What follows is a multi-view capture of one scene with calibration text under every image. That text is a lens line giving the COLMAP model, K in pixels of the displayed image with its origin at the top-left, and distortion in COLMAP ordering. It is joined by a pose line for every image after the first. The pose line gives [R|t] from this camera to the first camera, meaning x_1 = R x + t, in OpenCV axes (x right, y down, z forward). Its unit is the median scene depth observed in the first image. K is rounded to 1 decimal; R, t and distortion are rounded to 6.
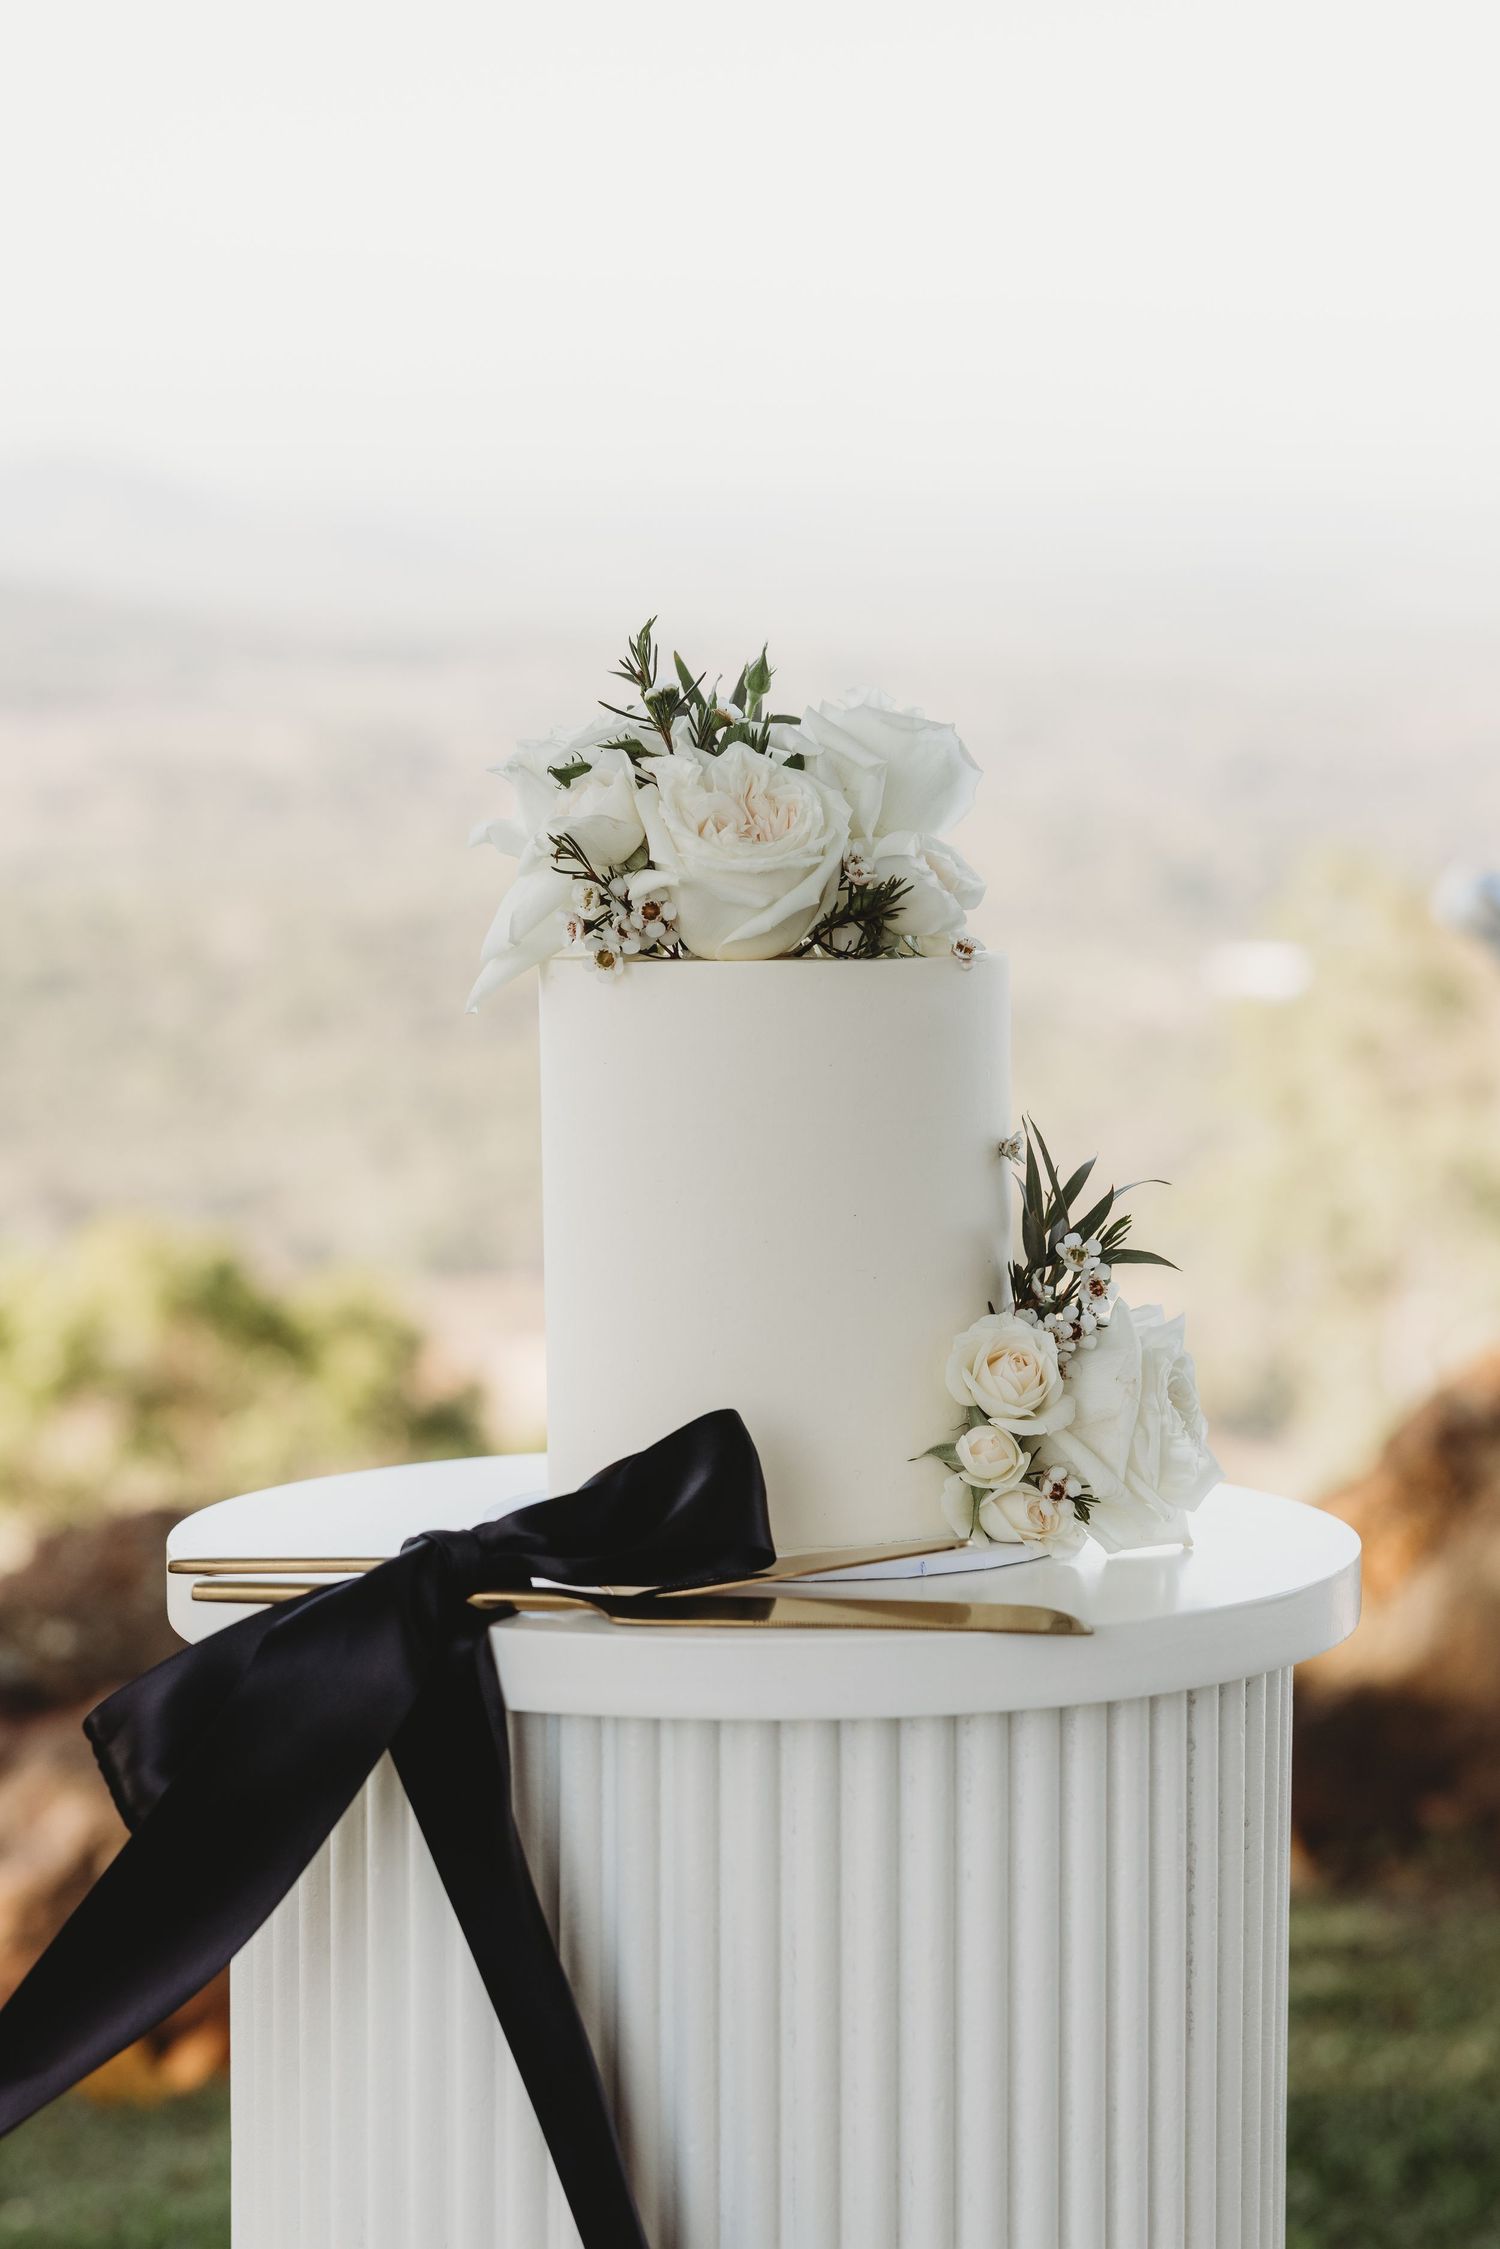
lens RADIAL K [[7086.3, 0, 751.2], [0, 7086.3, 1123.4], [0, 0, 1]] dist [0.176718, 0.000000]
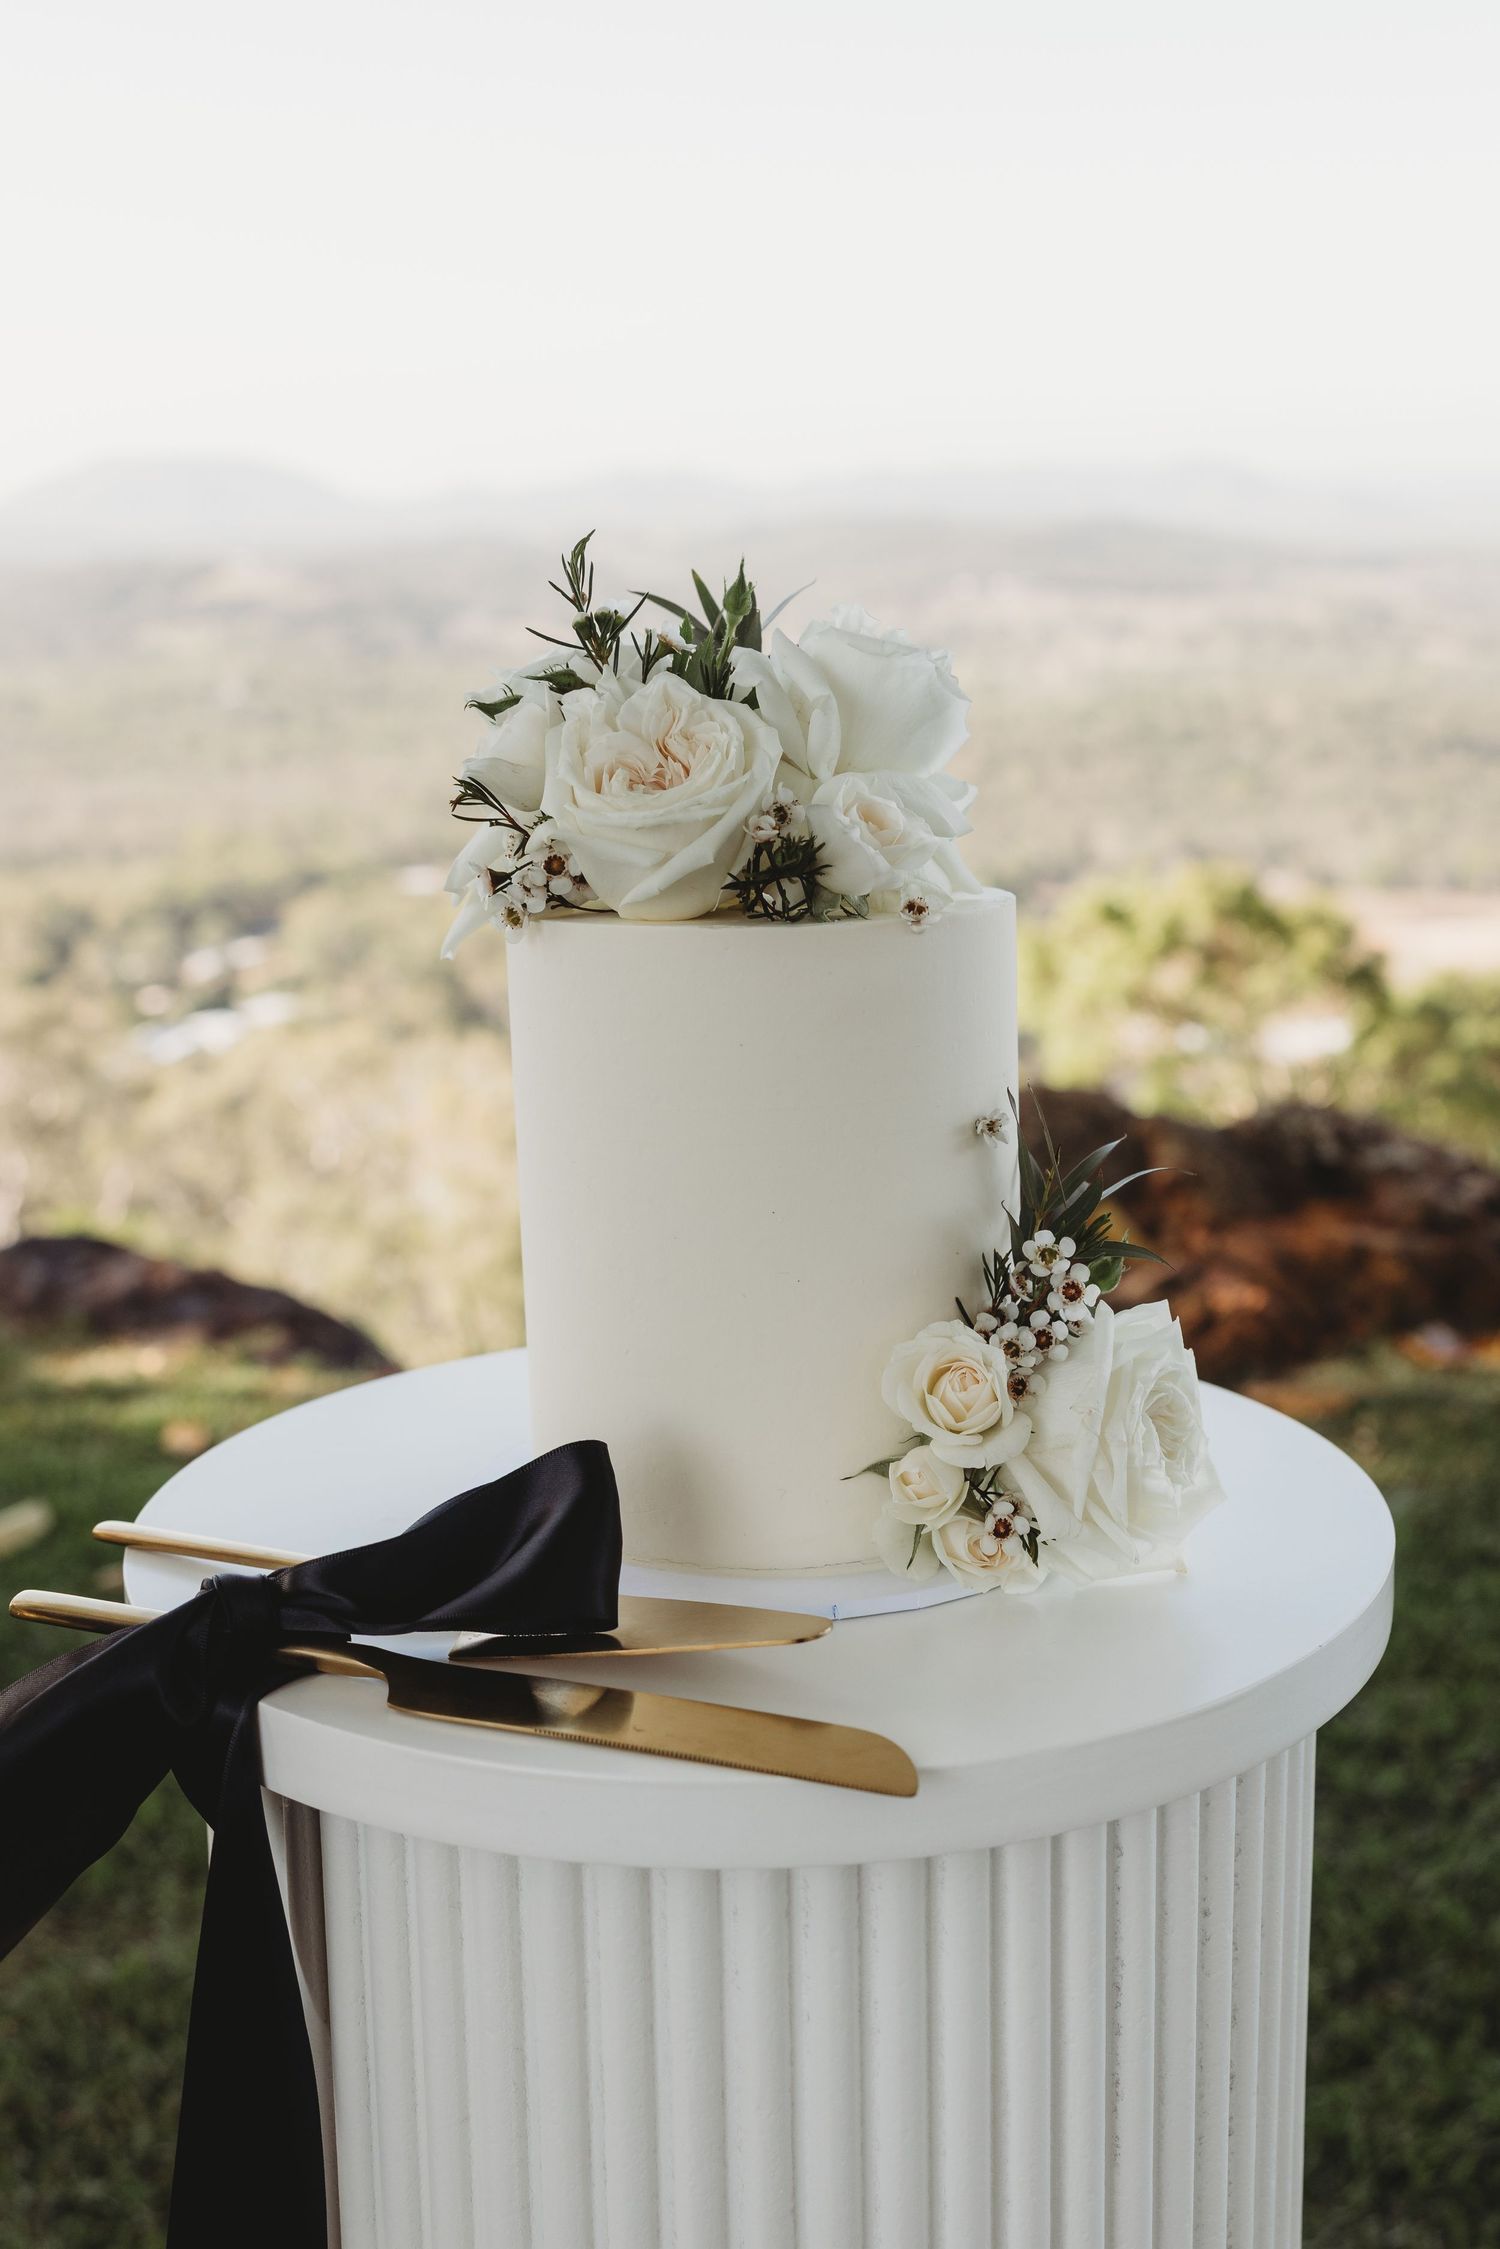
lens RADIAL K [[2868.7, 0, 745.5], [0, 2868.7, 1129.8], [0, 0, 1]] dist [0.011760, 0.000000]
pose [[0.949211, 0.043675, -0.311594, 0.121752], [-0.003505, 0.991726, 0.128327, -0.042952], [0.314621, -0.120717, 0.941510, 0.656478]]
